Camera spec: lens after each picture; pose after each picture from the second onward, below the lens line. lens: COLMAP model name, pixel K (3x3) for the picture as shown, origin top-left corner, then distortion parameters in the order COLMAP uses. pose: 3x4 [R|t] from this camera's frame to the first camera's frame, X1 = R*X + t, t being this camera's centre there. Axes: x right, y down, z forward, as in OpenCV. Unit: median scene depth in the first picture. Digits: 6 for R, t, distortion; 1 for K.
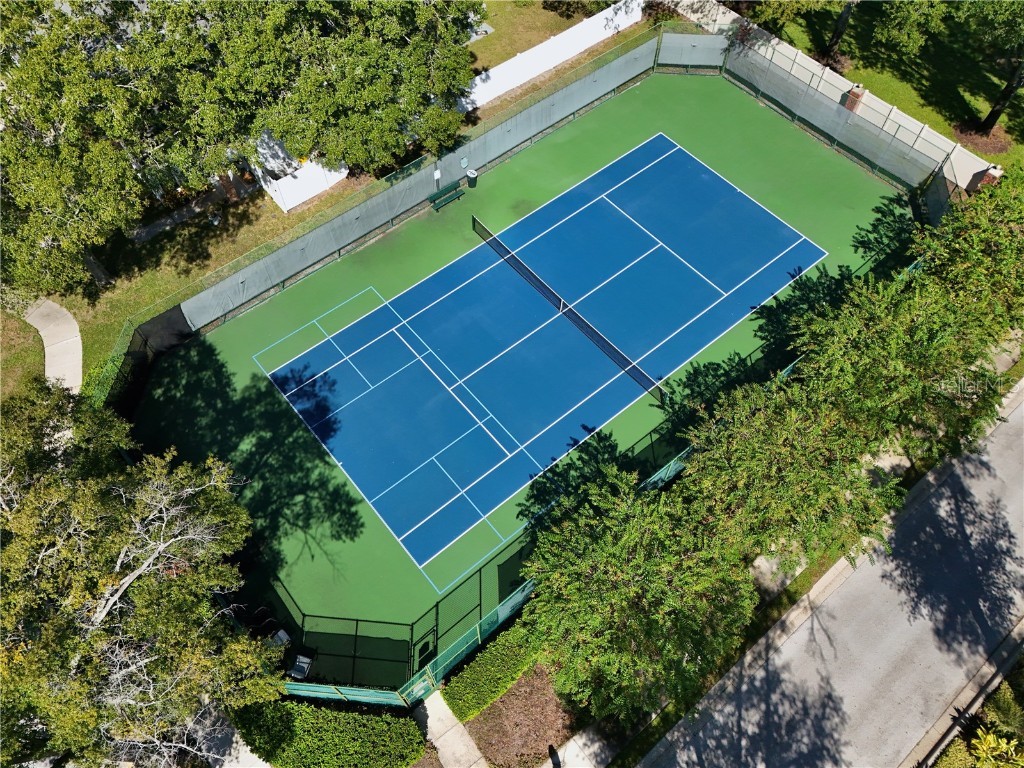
lens RADIAL K [[765.6, 0, 520.1], [0, 765.6, 387.4], [0, 0, 1]] dist [0.040662, -0.002640]
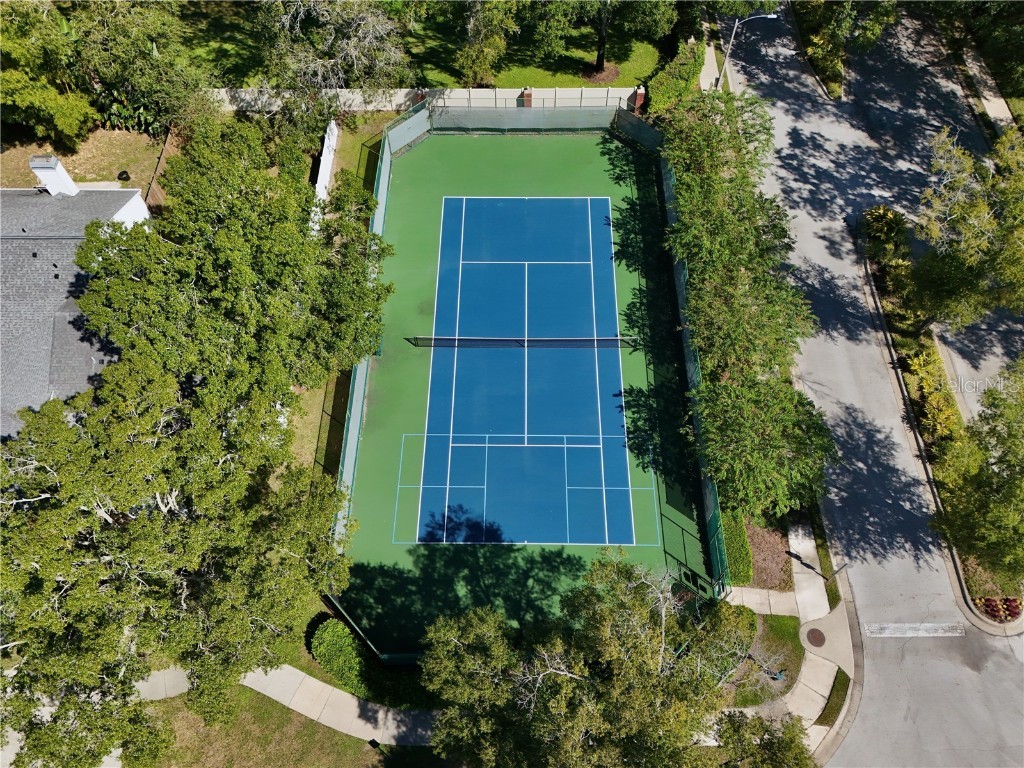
lens RADIAL K [[753.6, 0, 514.4], [0, 753.6, 386.1], [0, 0, 1]] dist [0.084261, -0.085676]
pose [[0.649203, -0.658642, 0.380429, -0.476497], [0.650893, 0.739852, 0.170166, -0.273722], [-0.393540, 0.137147, 0.909020, -0.144135]]
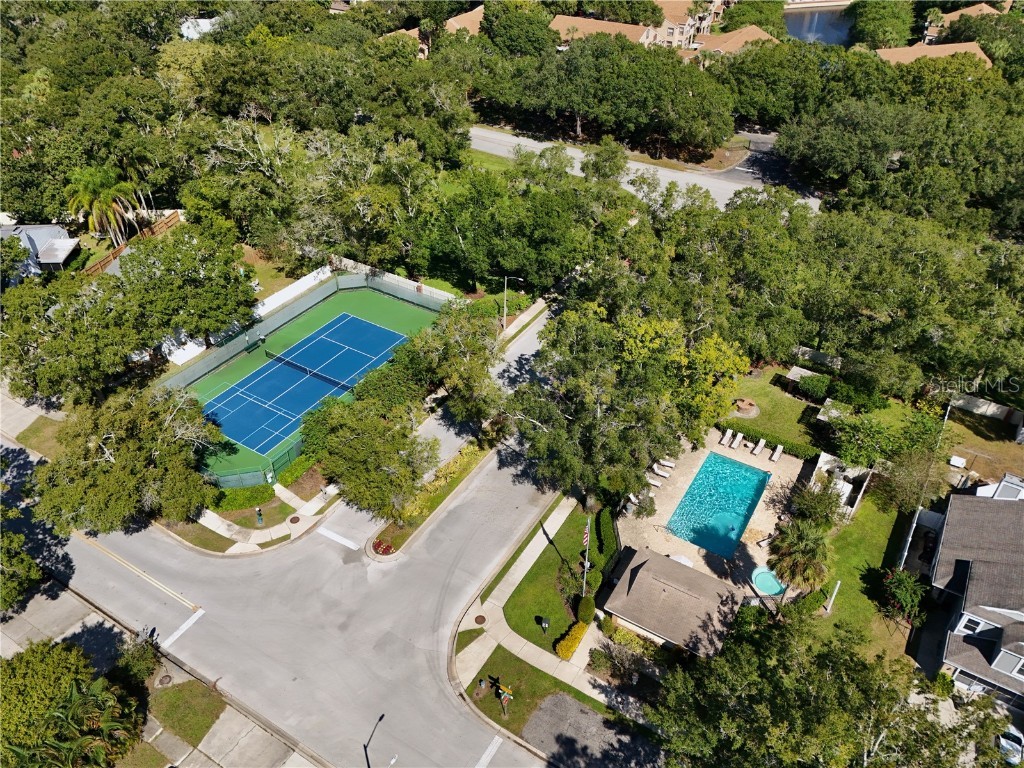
lens RADIAL K [[753.6, 0, 514.4], [0, 753.6, 386.1], [0, 0, 1]] dist [0.084261, -0.085676]
pose [[0.948966, -0.191941, 0.250246, 0.062406], [0.267717, 0.909688, -0.317482, 0.854453], [-0.166708, 0.368275, 0.914649, -1.281844]]
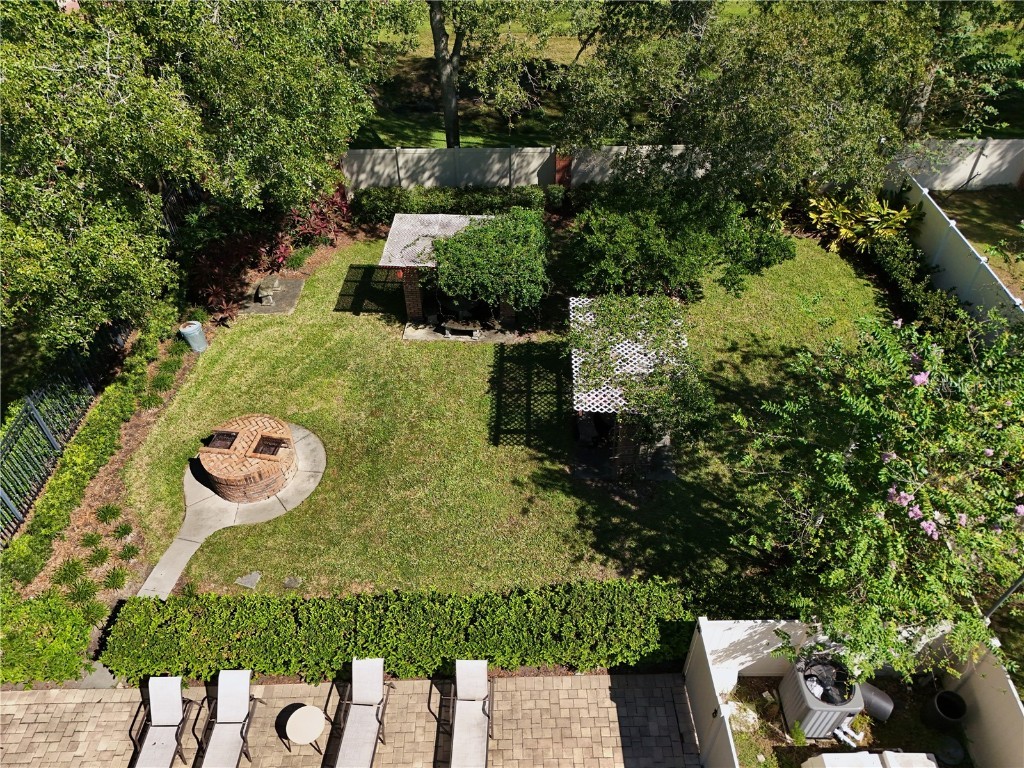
lens RADIAL K [[753.6, 0, 514.4], [0, 753.6, 386.1], [0, 0, 1]] dist [0.084261, -0.085676]
pose [[0.632711, -0.533784, 0.561028, 1.108924], [0.664303, 0.746446, -0.038982, 0.476741], [-0.397969, 0.397357, 0.826879, 0.187739]]
